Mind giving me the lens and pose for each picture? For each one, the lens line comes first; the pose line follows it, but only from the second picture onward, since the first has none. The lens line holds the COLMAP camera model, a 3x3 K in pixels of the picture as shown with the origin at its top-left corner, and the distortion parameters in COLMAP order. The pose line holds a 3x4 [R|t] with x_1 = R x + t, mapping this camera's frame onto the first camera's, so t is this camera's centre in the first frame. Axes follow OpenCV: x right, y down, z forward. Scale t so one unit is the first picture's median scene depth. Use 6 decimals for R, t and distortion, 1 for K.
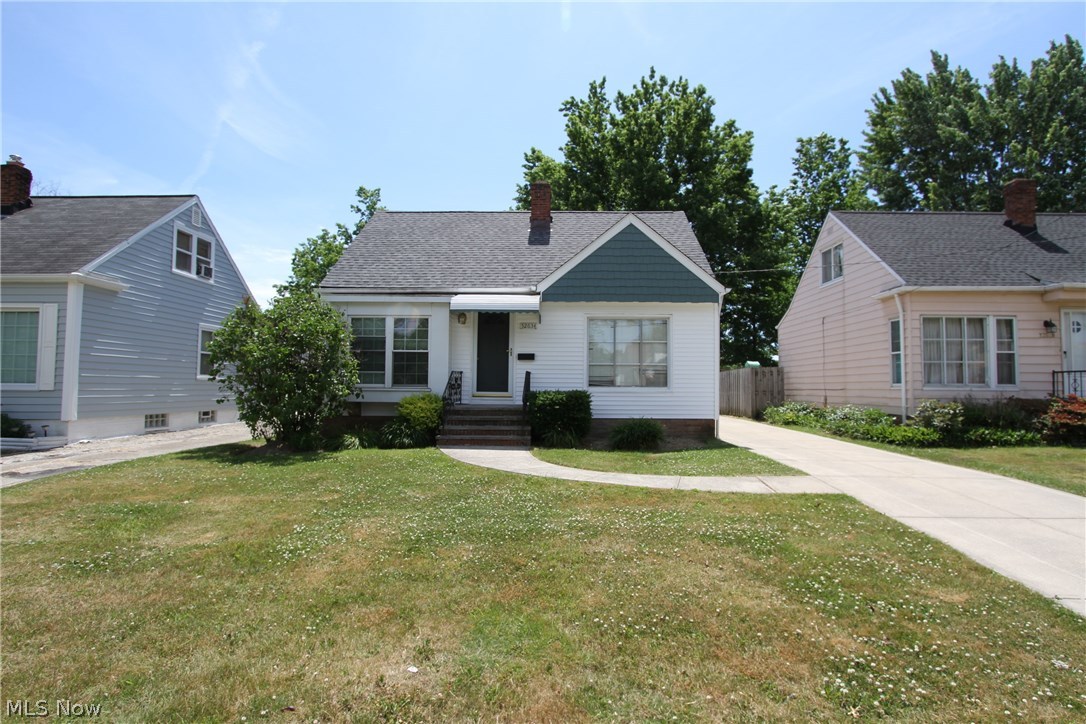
lens RADIAL K [[548.4, 0, 578.2], [0, 548.4, 362.2], [0, 0, 1]] dist [-0.024125, 0.001437]
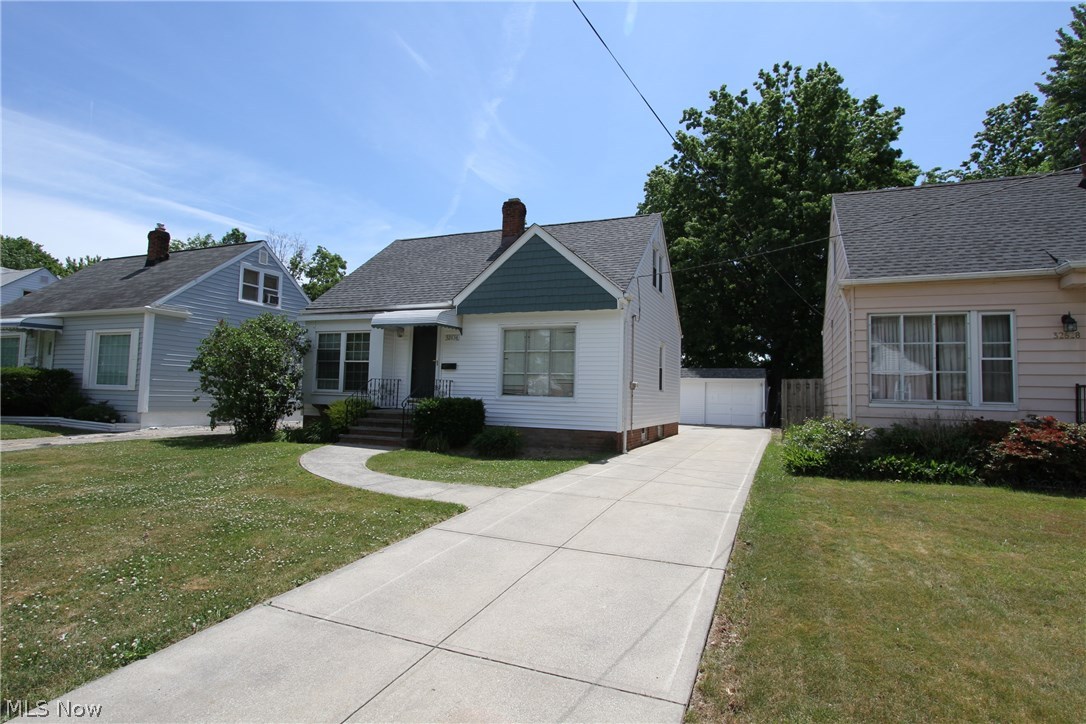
lens RADIAL K [[548.4, 0, 550.5], [0, 548.4, 364.0], [0, 0, 1]] dist [-0.024125, 0.001437]
pose [[0.929804, -0.003196, -0.368040, 0.489018], [-0.004177, 0.999806, -0.019235, 0.005484], [0.368030, 0.019422, 0.929611, 0.075713]]
